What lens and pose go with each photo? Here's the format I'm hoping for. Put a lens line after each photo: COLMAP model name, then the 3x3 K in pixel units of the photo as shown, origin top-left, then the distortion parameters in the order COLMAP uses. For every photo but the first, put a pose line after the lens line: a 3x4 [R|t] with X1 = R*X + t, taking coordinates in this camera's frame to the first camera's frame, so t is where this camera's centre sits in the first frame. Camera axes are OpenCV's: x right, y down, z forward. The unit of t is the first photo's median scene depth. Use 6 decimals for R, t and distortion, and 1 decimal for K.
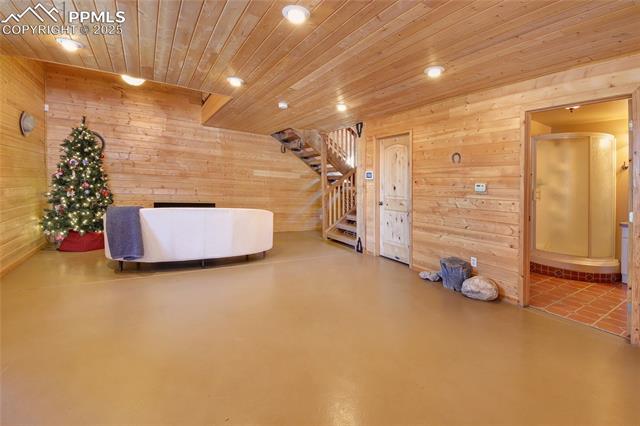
lens RADIAL K [[330.0, 0, 322.0], [0, 330.0, 209.6], [0, 0, 1]] dist [-0.002312, 0.000641]
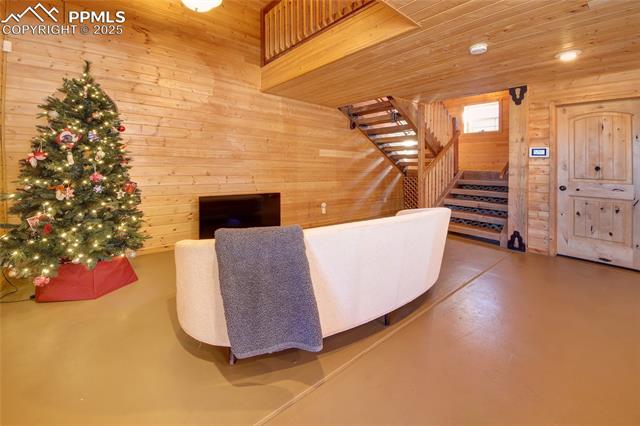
lens RADIAL K [[254.9, 0, 330.5], [0, 254.9, 170.4], [0, 0, 1]] dist [-0.001941, -0.002310]
pose [[0.968306, -0.029942, 0.247965, -0.421075], [0.041000, 0.998376, -0.039549, -0.050472], [-0.246378, 0.048462, 0.967961, 0.463537]]
